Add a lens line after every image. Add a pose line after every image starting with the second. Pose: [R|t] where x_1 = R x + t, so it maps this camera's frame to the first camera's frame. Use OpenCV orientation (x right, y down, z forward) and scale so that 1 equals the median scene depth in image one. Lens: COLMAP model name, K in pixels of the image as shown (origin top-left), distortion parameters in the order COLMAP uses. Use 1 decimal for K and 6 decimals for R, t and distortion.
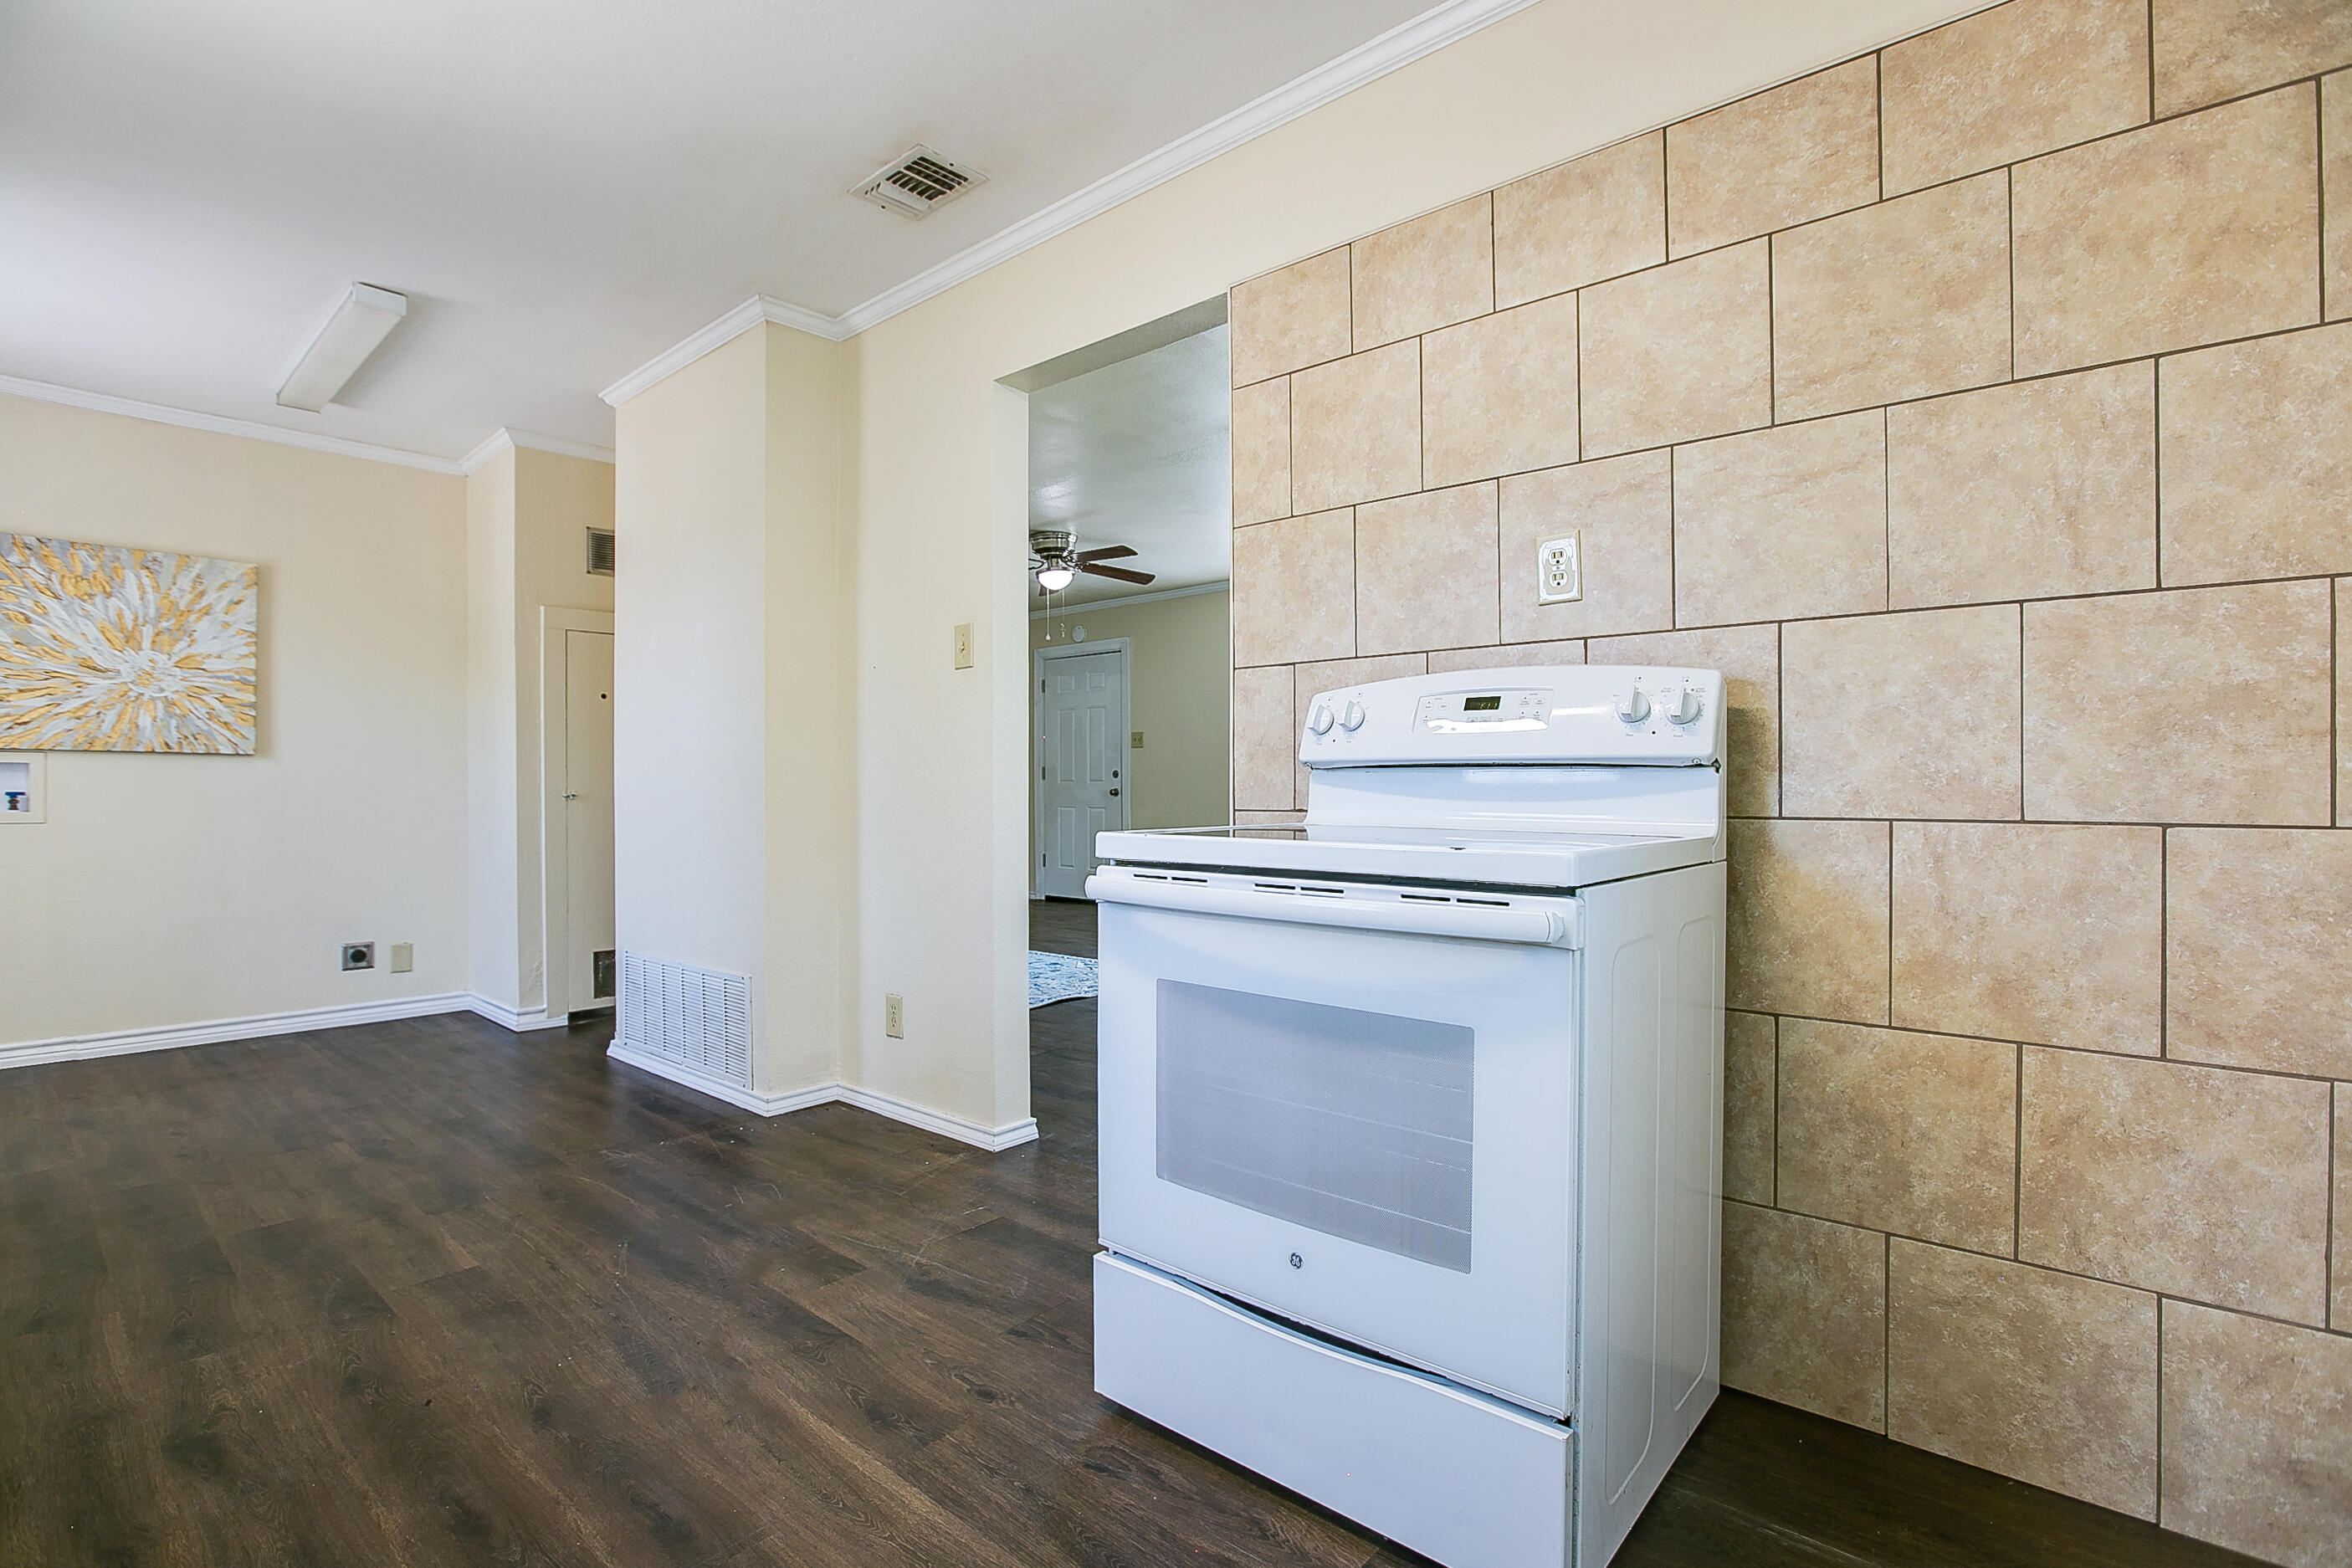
lens RADIAL K [[1091.7, 0, 1176.0], [0, 1091.7, 784.0], [0, 0, 1]] dist [-0.011579, -0.000455]
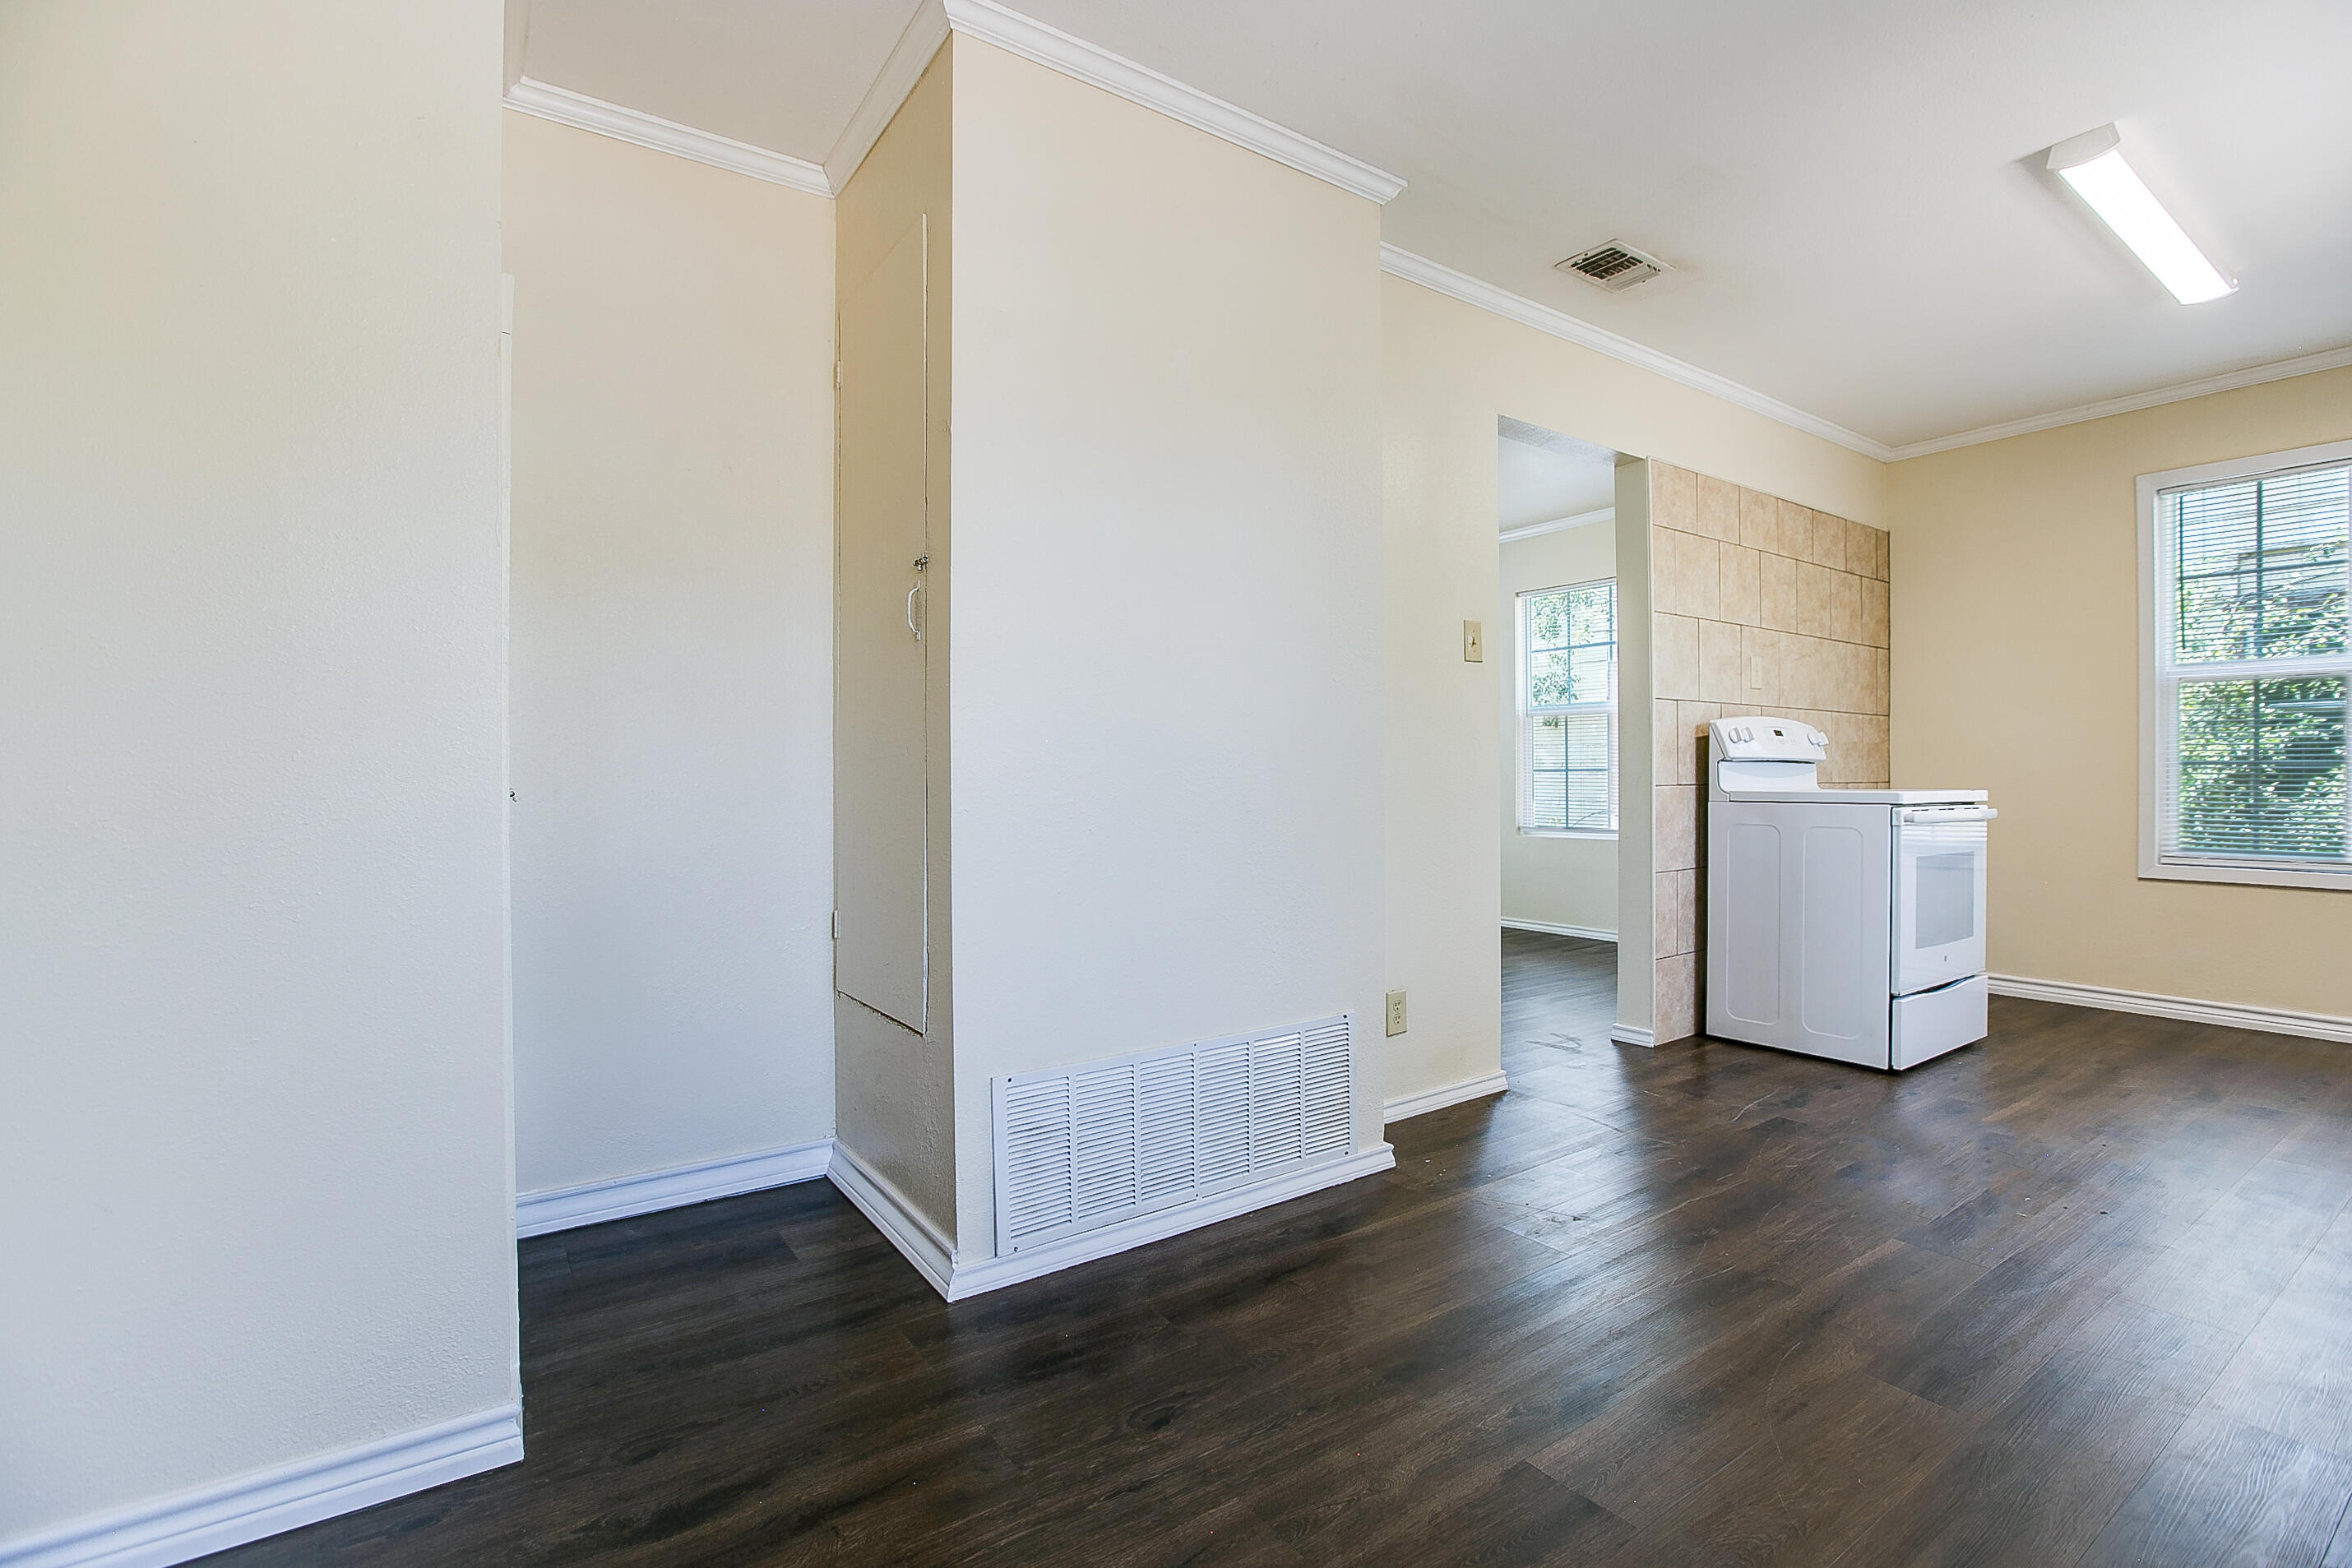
lens RADIAL K [[1081.9, 0, 1183.6], [0, 1081.9, 775.5], [0, 0, 1]] dist [-0.001831, -0.000021]
pose [[0.231594, -0.003114, 0.972807, -1.039035], [-0.001744, 0.999992, 0.003617, 0.002369], [-0.972811, -0.002534, 0.231587, 0.816376]]
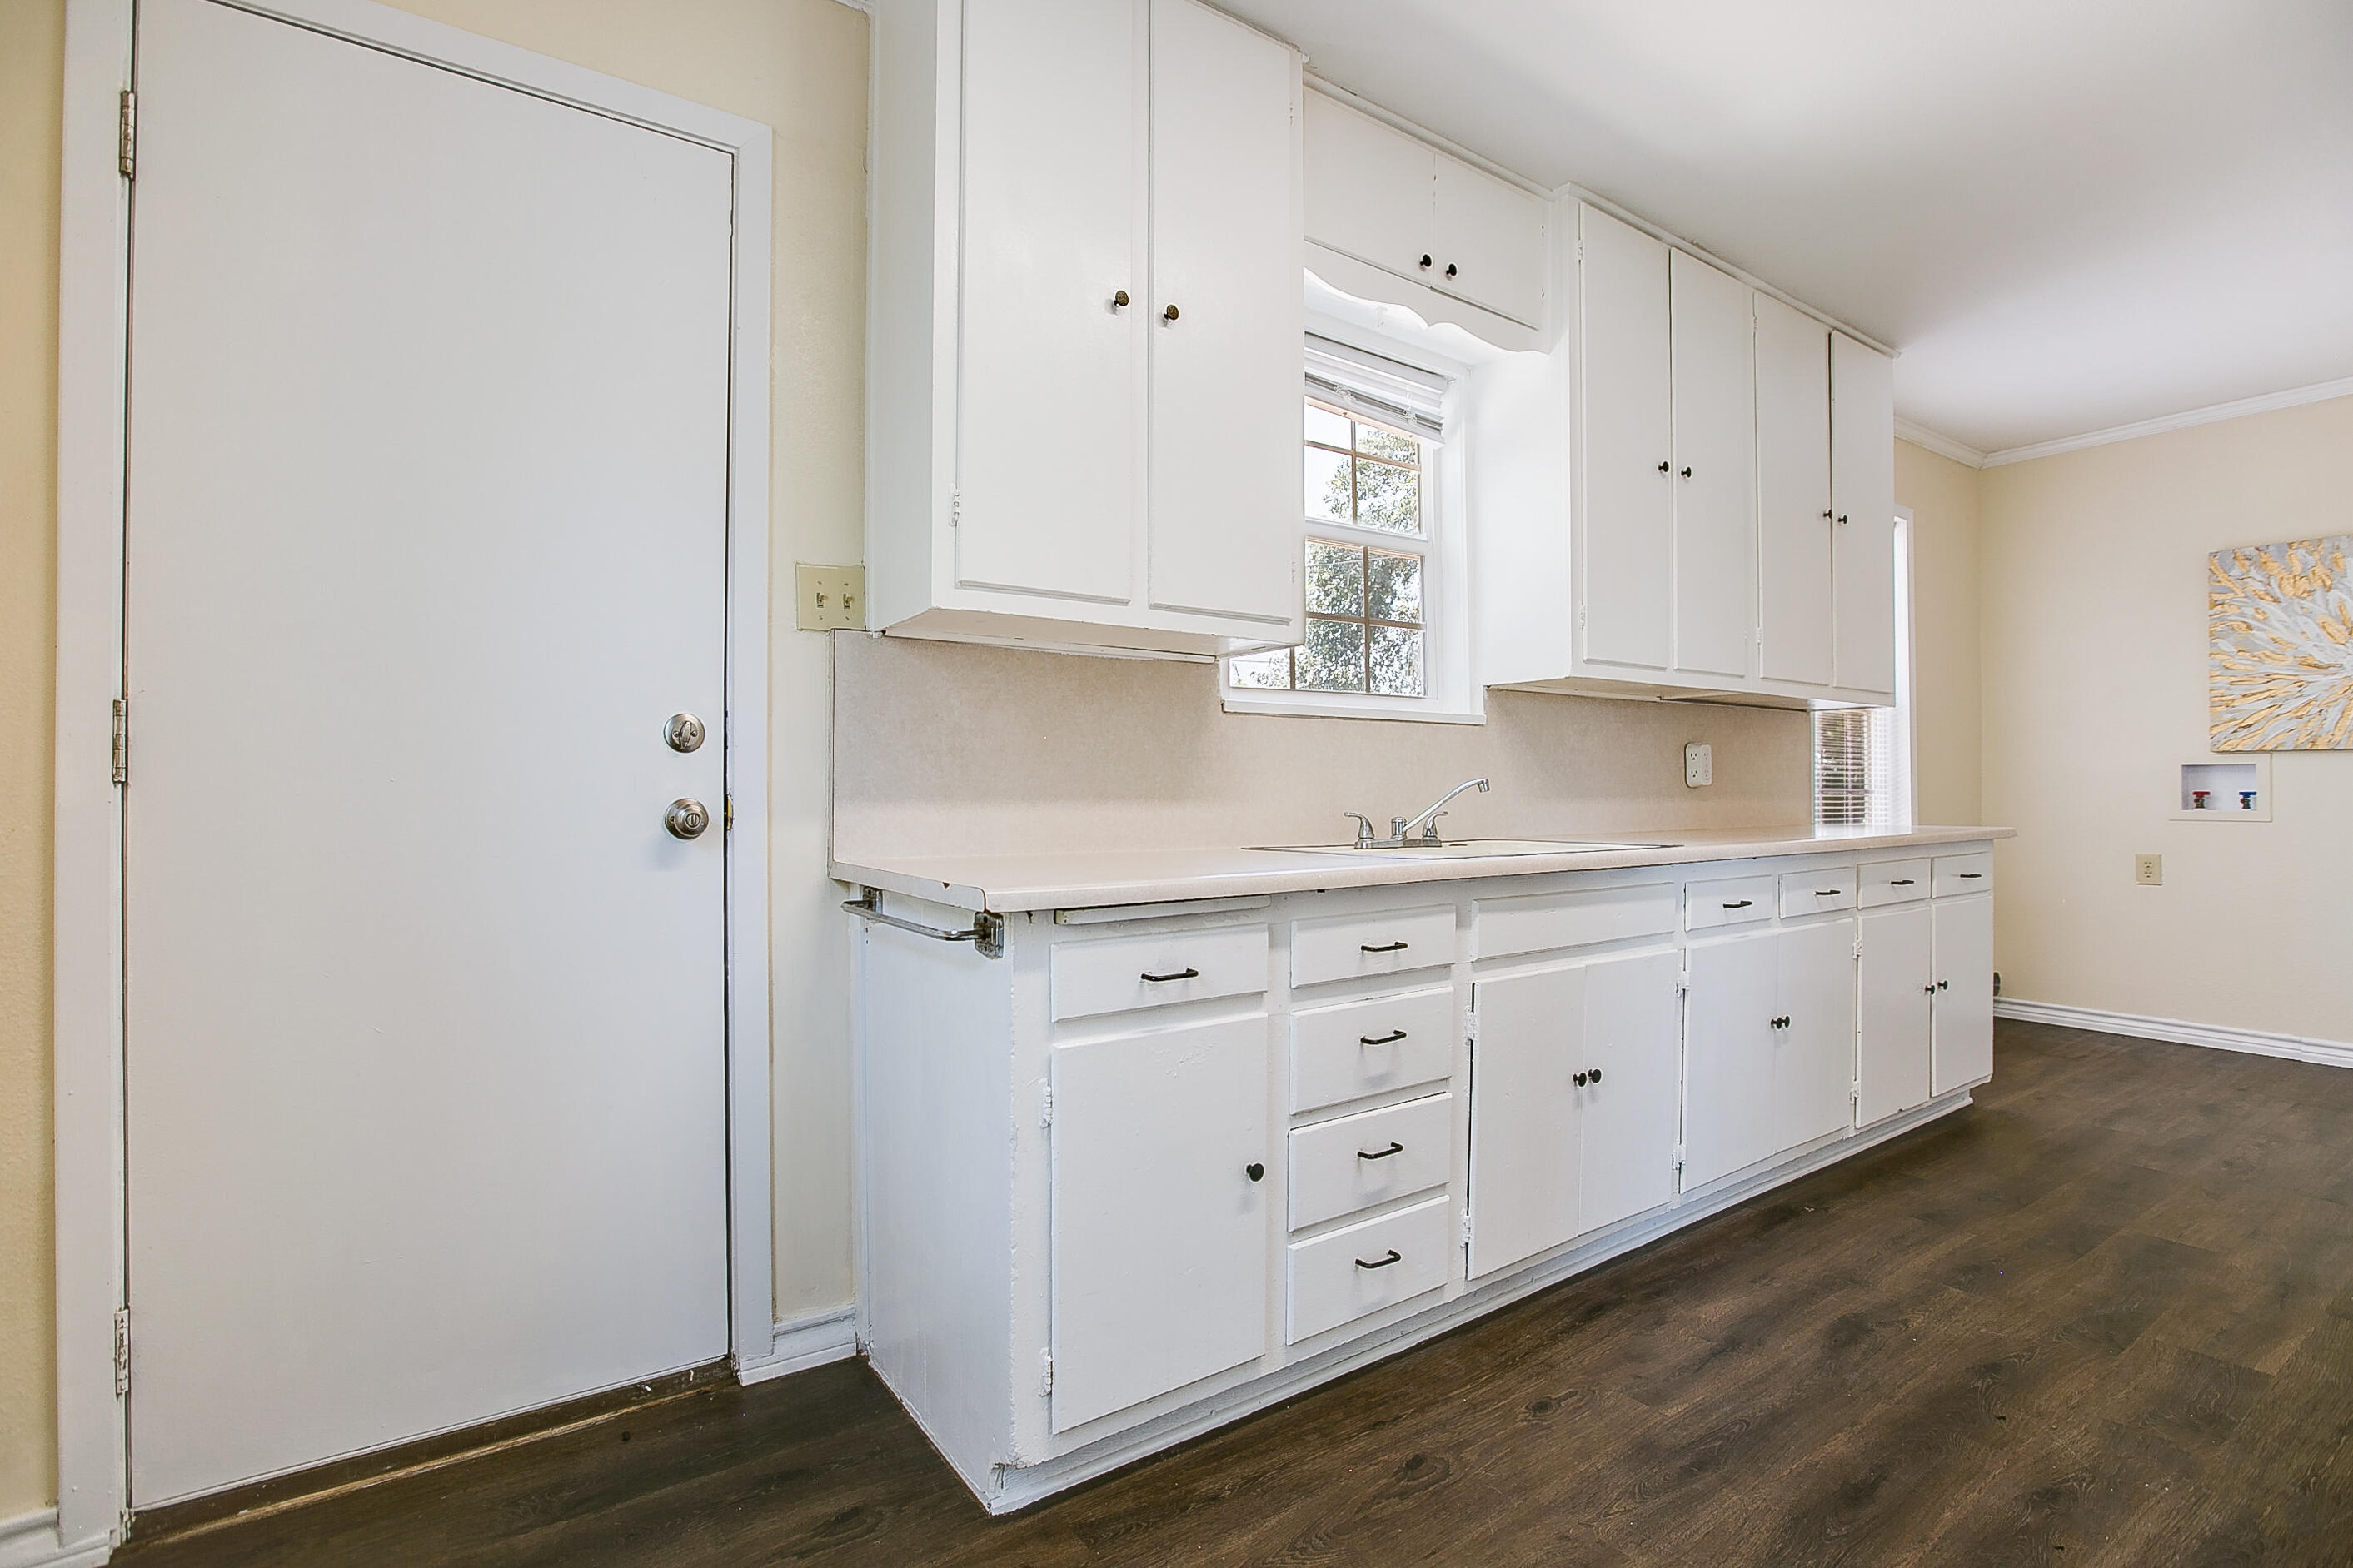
lens RADIAL K [[1083.9, 0, 1176.5], [0, 1083.9, 784.0], [0, 0, 1]] dist [-0.001005, -0.000305]
pose [[-0.230638, -0.004275, -0.973030, 0.199153], [0.007859, 0.999950, -0.006256, -0.001765], [0.973008, -0.009090, -0.230592, 0.226701]]
